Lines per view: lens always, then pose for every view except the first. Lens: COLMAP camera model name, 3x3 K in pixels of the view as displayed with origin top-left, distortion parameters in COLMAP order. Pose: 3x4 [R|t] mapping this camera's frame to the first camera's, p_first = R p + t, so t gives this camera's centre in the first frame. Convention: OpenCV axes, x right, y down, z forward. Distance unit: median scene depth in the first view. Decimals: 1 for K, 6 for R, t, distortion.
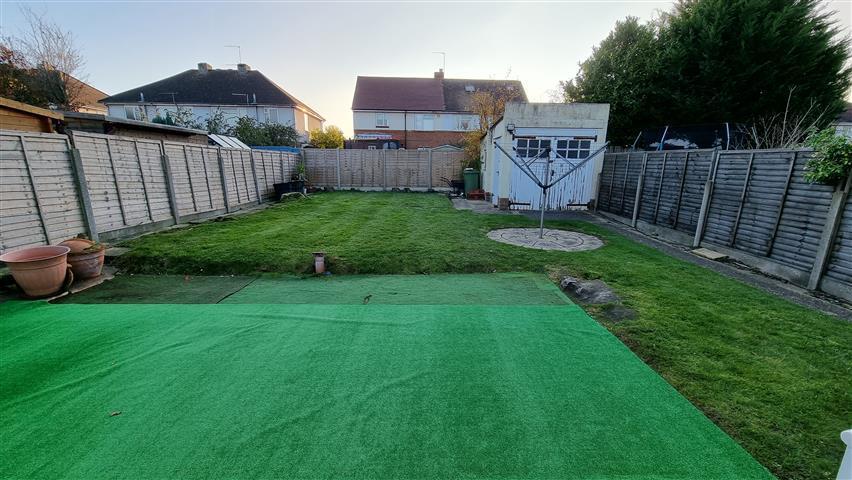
lens RADIAL K [[324.8, 0, 427.6], [0, 324.8, 241.5], [0, 0, 1]] dist [0.000089, 0.000015]
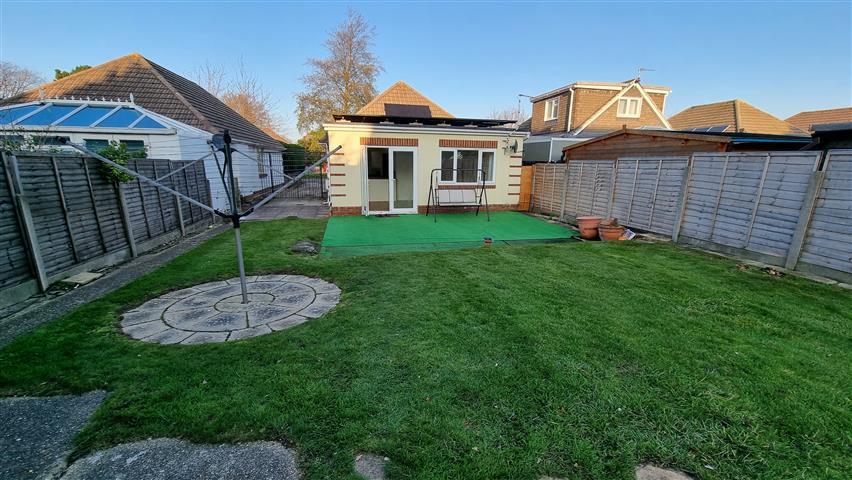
lens RADIAL K [[324.8, 0, 425.7], [0, 324.8, 239.7], [0, 0, 1]] dist [0.000089, 0.000015]
pose [[-0.982117, 0.022975, -0.186864, 0.183372], [-0.063793, 0.893205, 0.445101, -0.531210], [0.177134, 0.449062, -0.875766, 2.062568]]
